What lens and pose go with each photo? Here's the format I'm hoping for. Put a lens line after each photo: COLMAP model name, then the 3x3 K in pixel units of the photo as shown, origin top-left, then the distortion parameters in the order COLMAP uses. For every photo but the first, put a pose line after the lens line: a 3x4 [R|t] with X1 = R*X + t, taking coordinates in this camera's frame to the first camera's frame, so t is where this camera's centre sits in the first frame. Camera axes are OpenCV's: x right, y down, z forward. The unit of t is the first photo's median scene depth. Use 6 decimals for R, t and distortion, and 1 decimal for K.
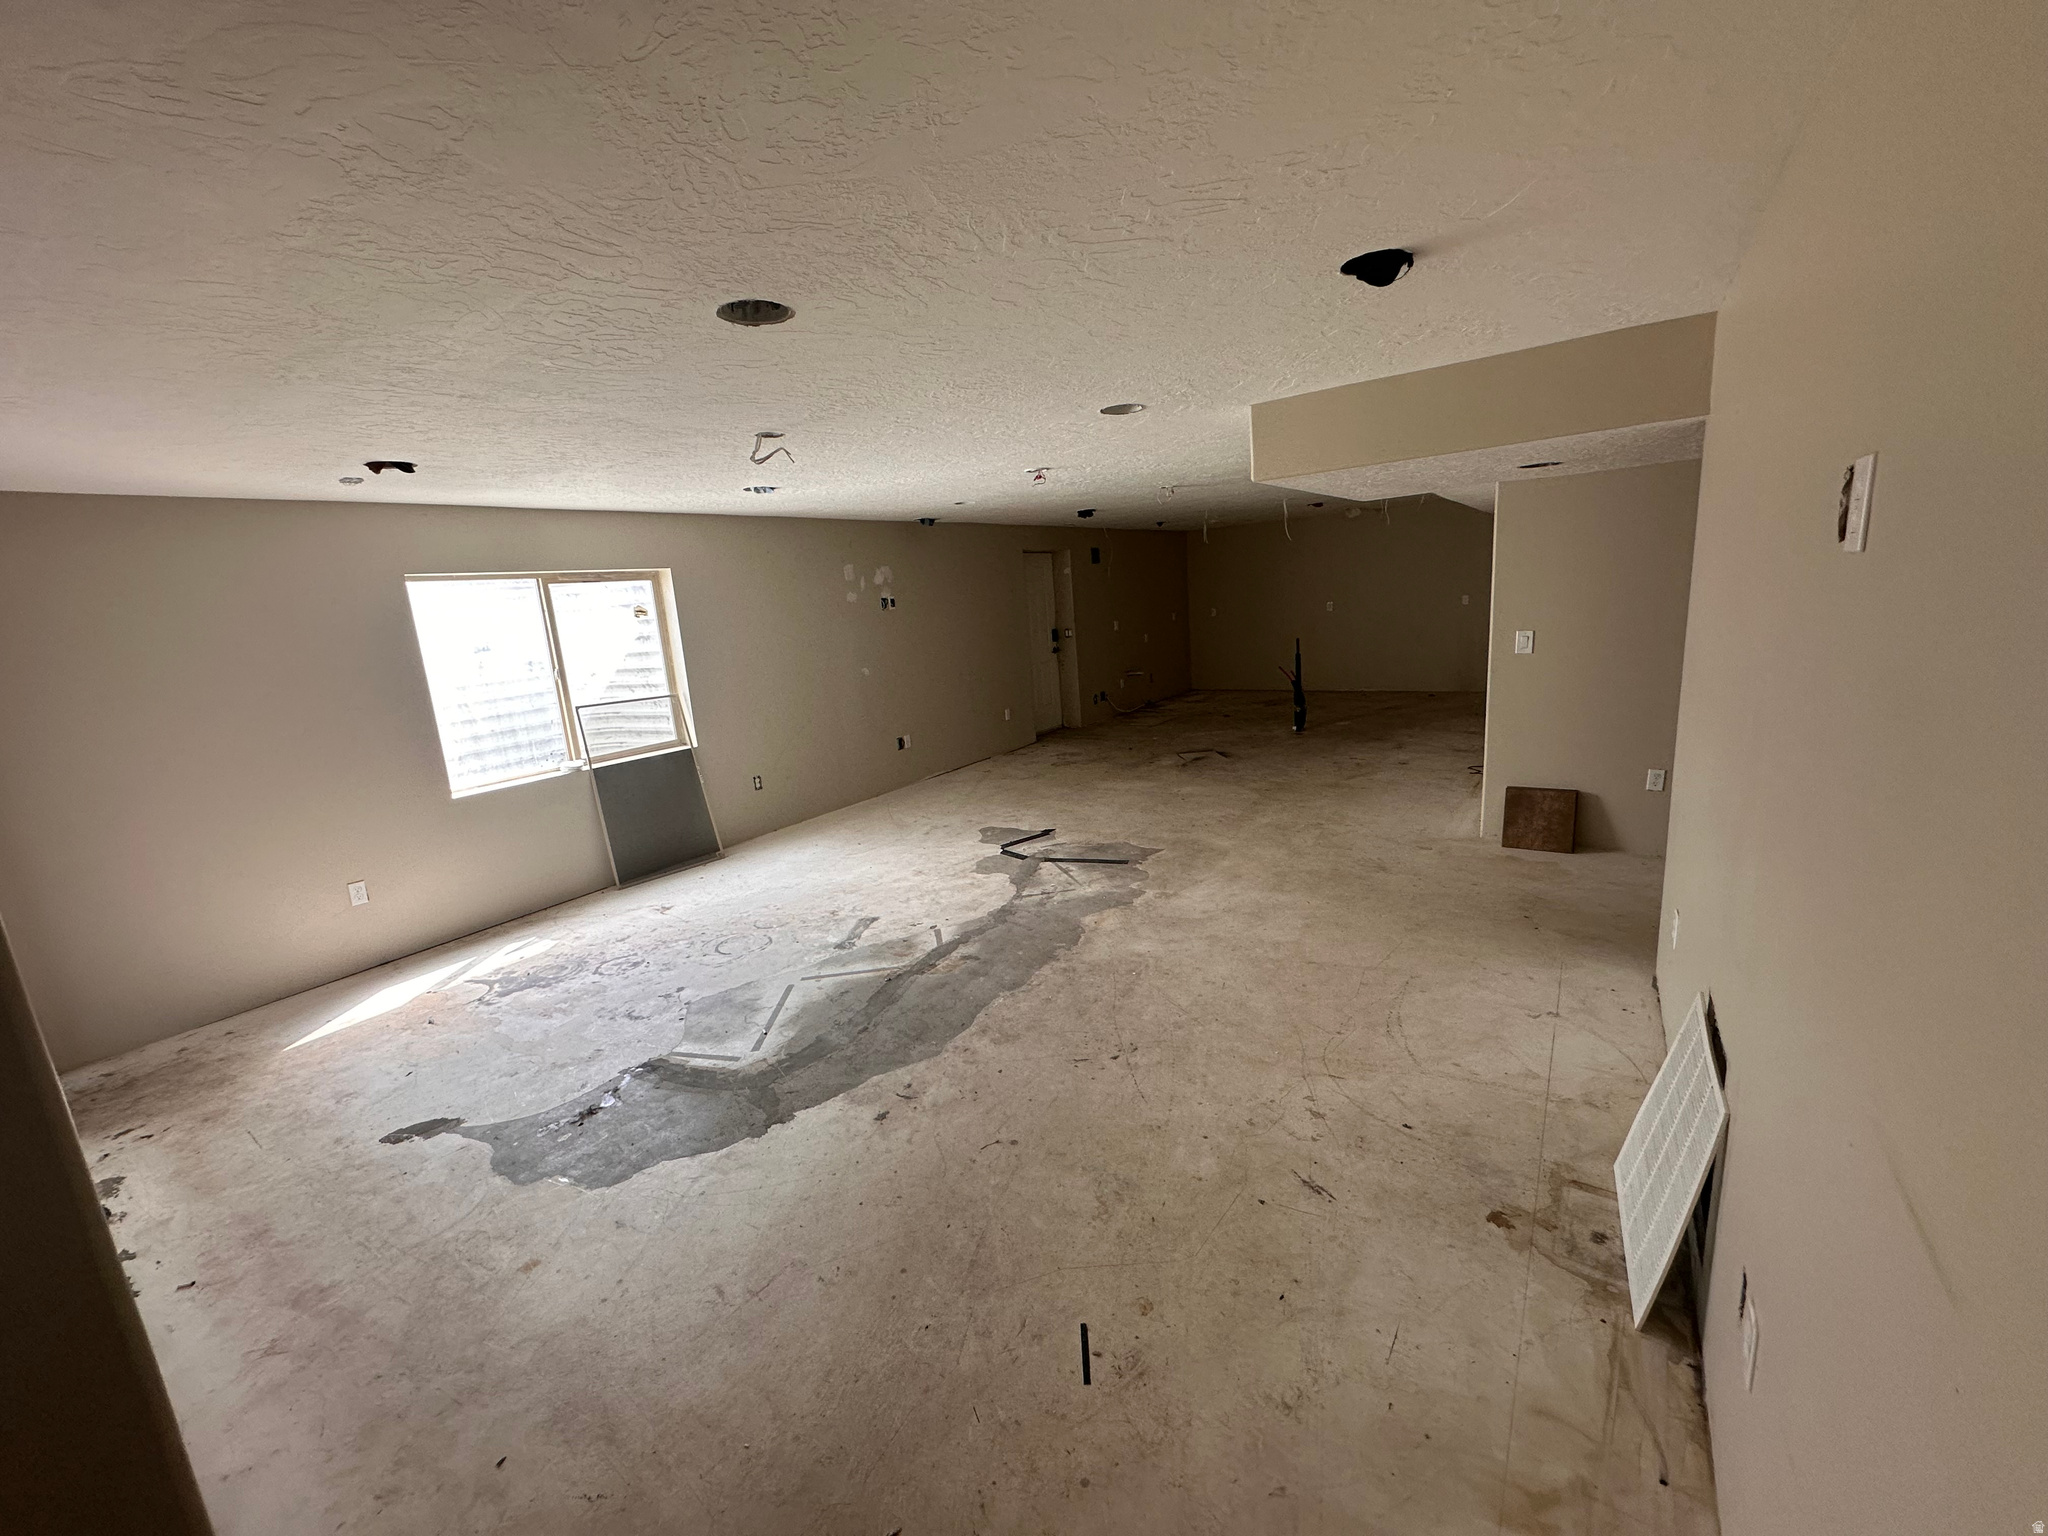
lens RADIAL K [[829.2, 0, 1024.0], [0, 829.2, 768.0], [0, 0, 1]] dist [-0.000823, 0.000264]
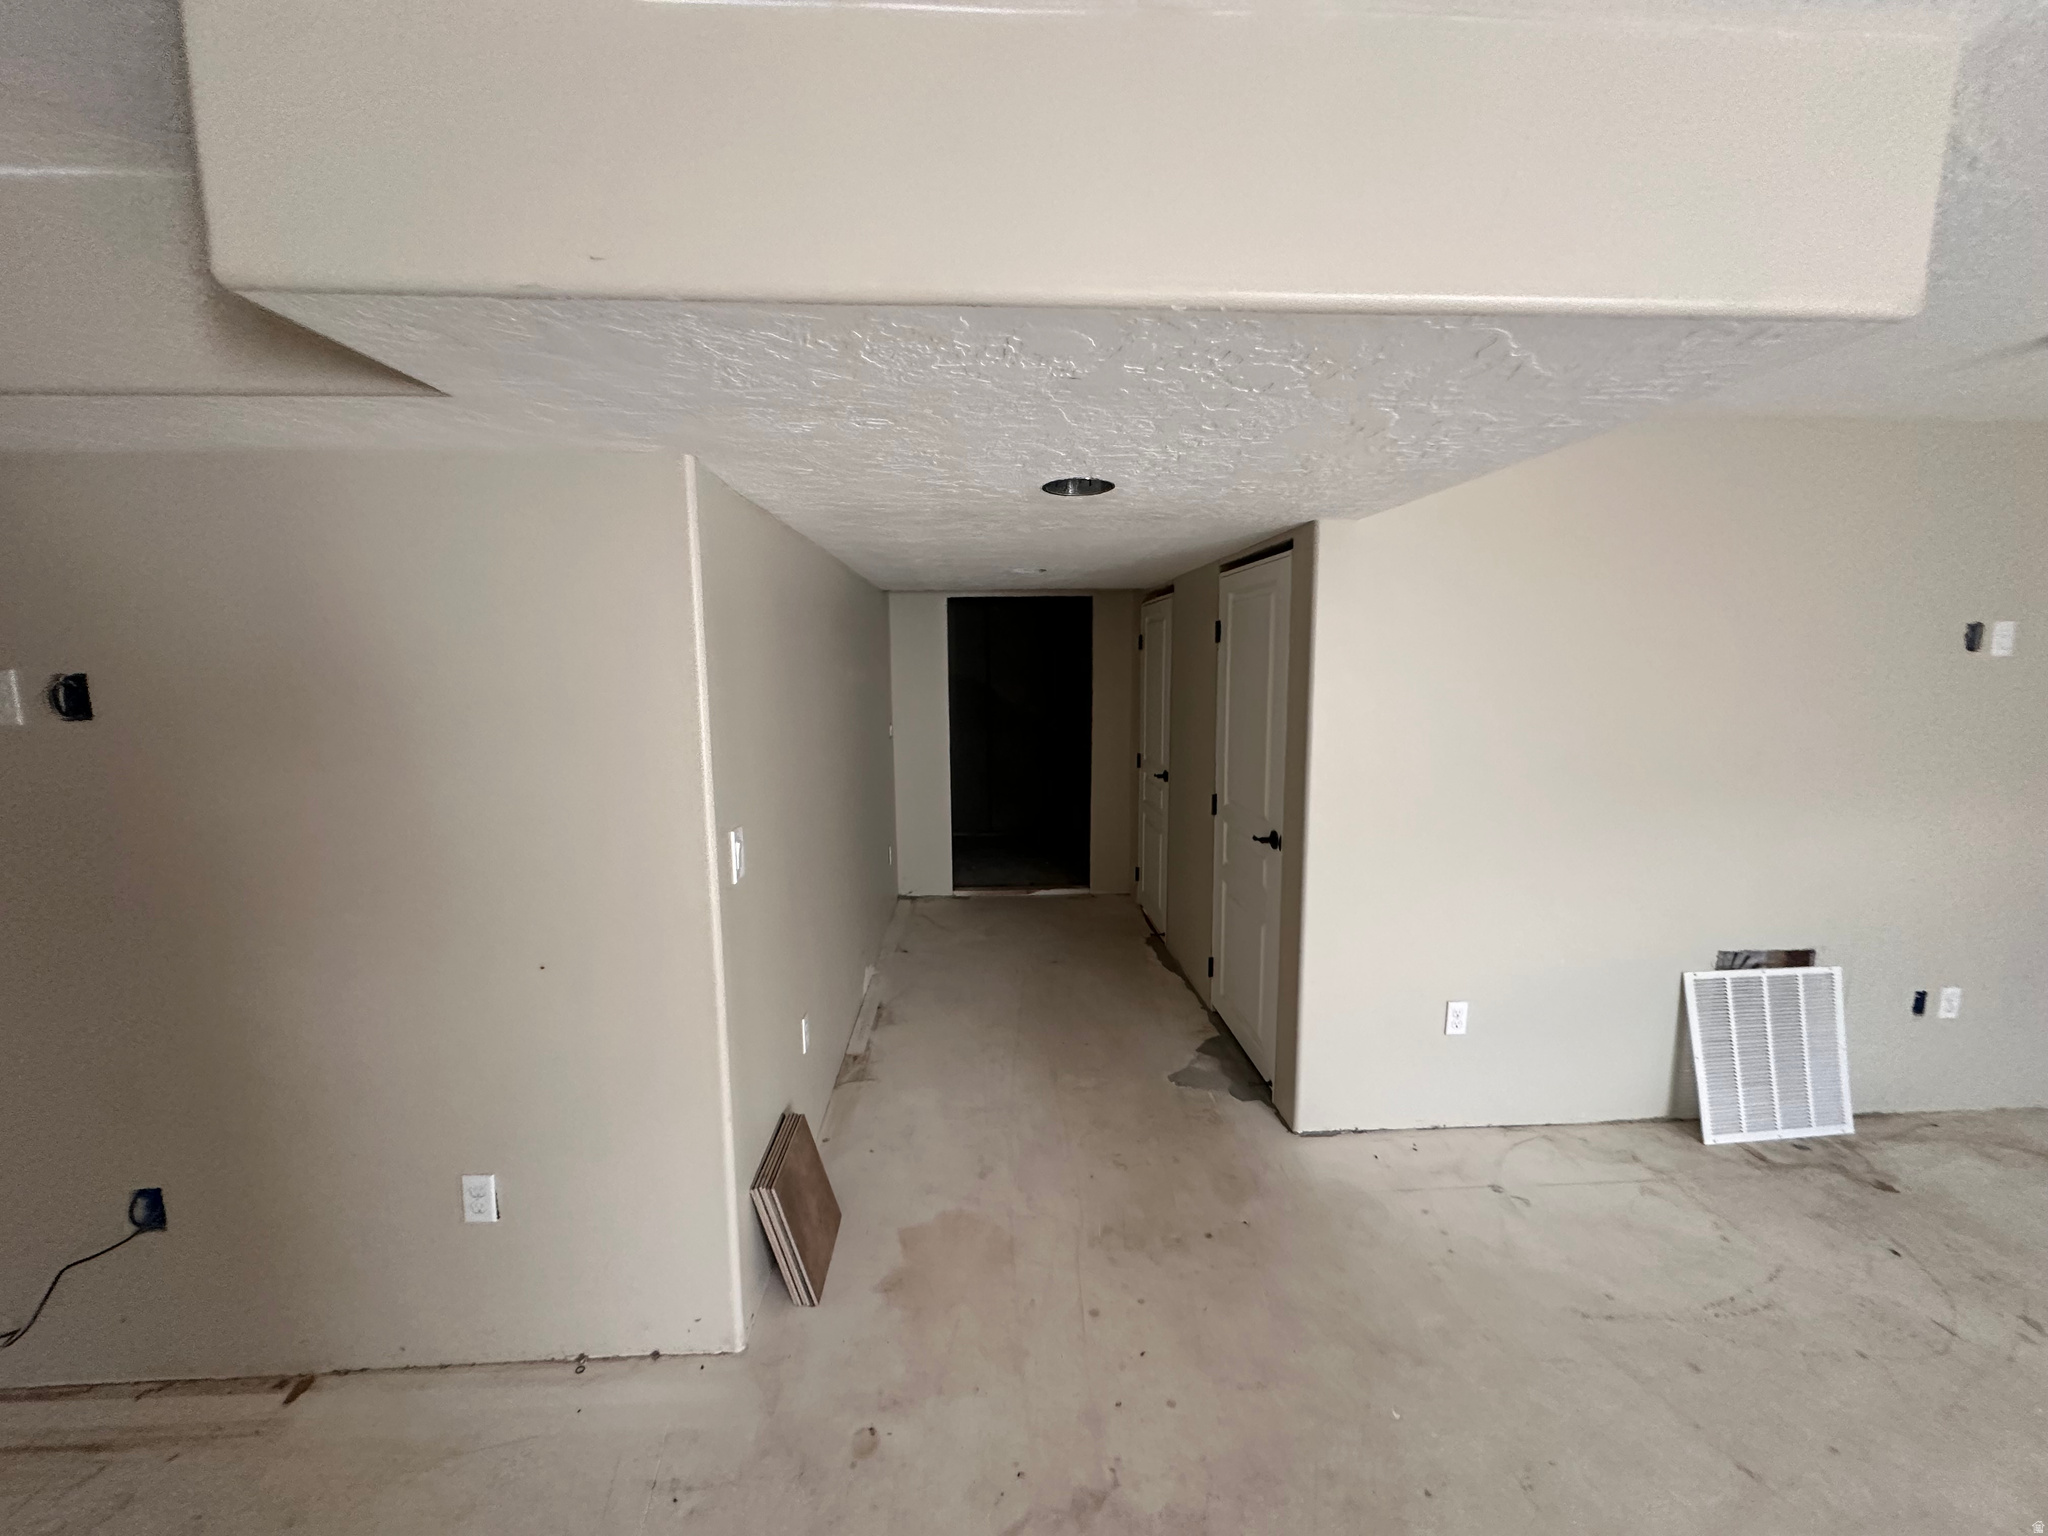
lens RADIAL K [[829.2, 0, 1024.0], [0, 829.2, 768.0], [0, 0, 1]] dist [-0.000823, 0.000264]
pose [[-0.609460, -0.030927, 0.792214, 0.303796], [0.212661, 0.956243, 0.200933, -0.408755], [-0.763763, 0.290933, -0.576215, 1.864829]]
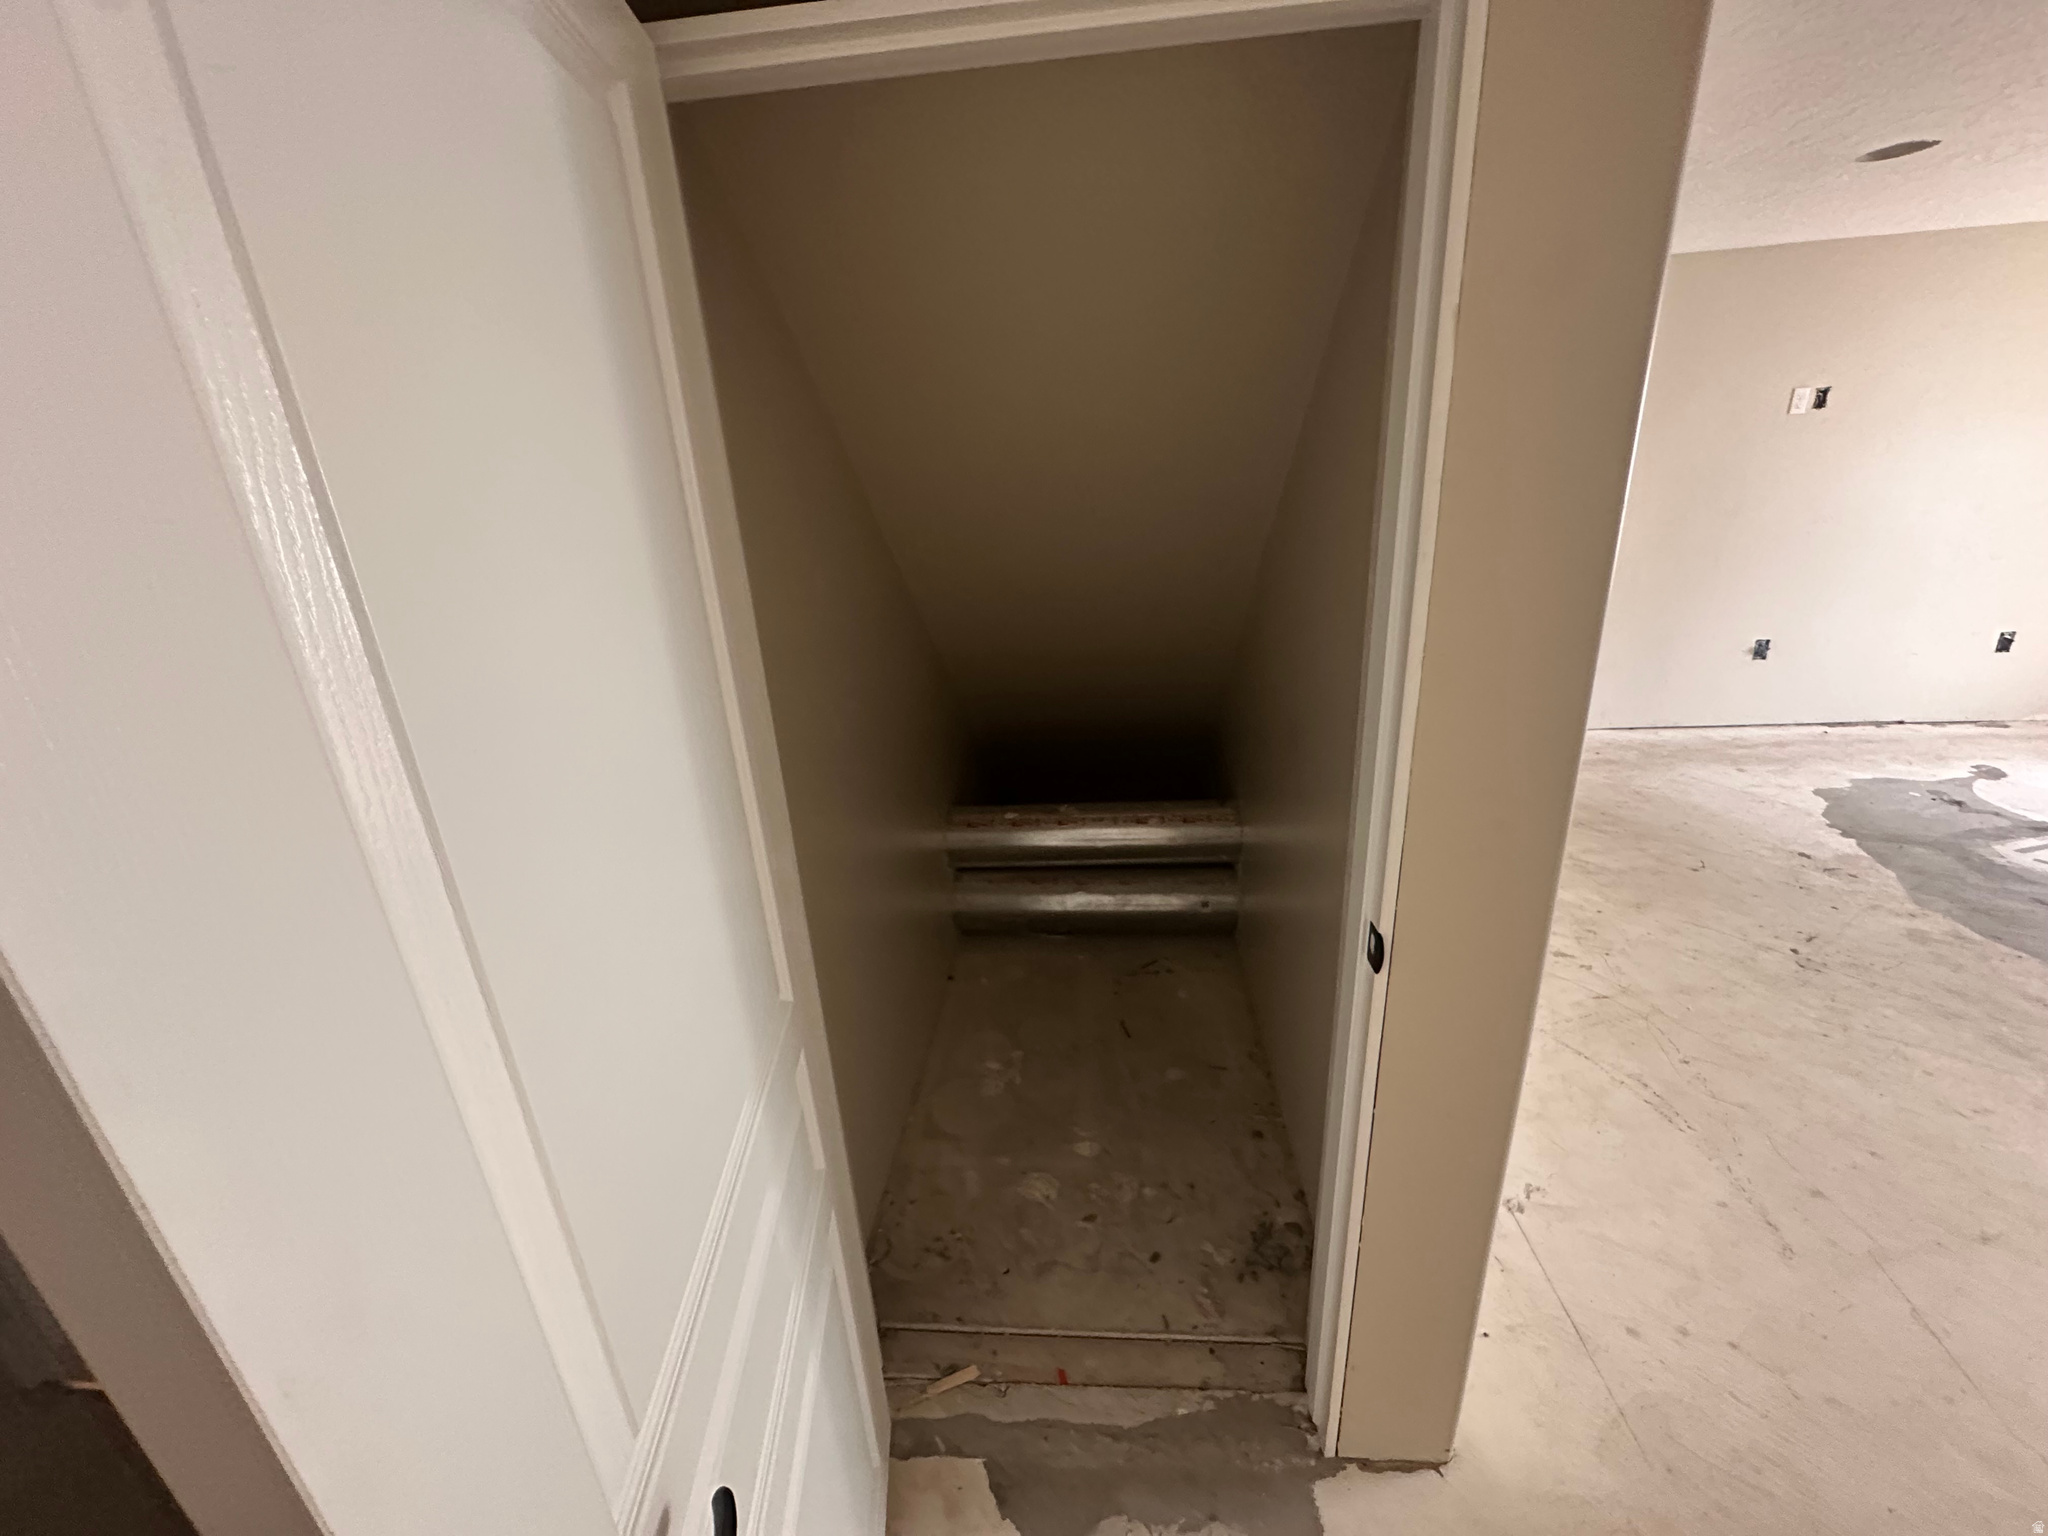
lens RADIAL K [[829.2, 0, 1024.0], [0, 829.2, 768.0], [0, 0, 1]] dist [-0.000823, 0.000264]
pose [[-0.862810, 0.282449, -0.419263, 1.192434], [0.013790, 0.842197, 0.538993, -0.315767], [0.505340, 0.459267, -0.730551, 1.205166]]
